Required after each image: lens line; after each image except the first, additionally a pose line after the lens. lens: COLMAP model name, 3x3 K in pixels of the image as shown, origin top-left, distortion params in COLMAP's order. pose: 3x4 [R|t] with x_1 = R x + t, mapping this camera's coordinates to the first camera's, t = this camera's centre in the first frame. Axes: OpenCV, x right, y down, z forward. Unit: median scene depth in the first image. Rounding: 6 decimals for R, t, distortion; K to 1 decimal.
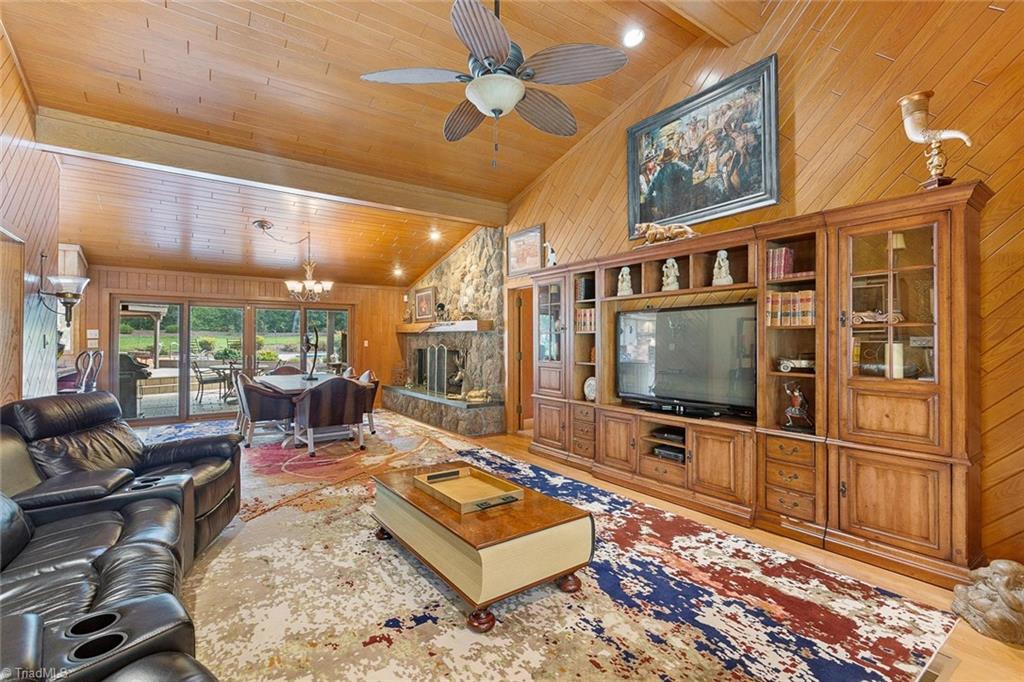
lens RADIAL K [[463.2, 0, 515.1], [0, 463.2, 339.0], [0, 0, 1]] dist [-0.005737, -0.000231]
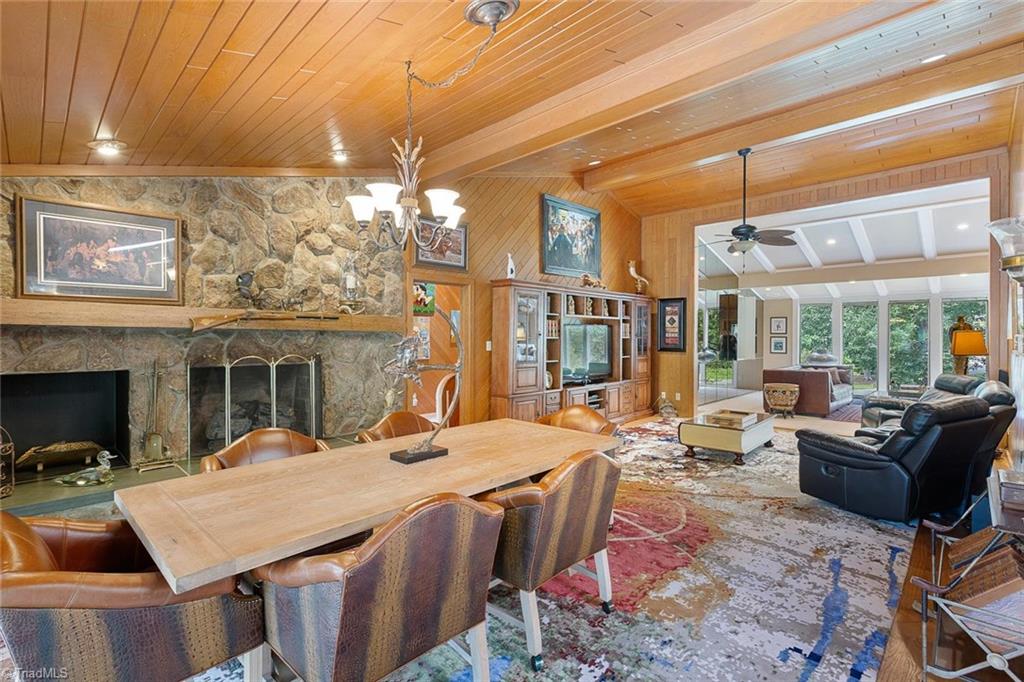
lens RADIAL K [[463.2, 0, 513.8], [0, 463.2, 341.1], [0, 0, 1]] dist [-0.005737, -0.000231]
pose [[-0.184825, -0.007918, 0.982740, -1.309617], [-0.008187, 0.999945, 0.006517, -0.015916], [-0.982737, -0.006841, -0.184880, 1.564504]]
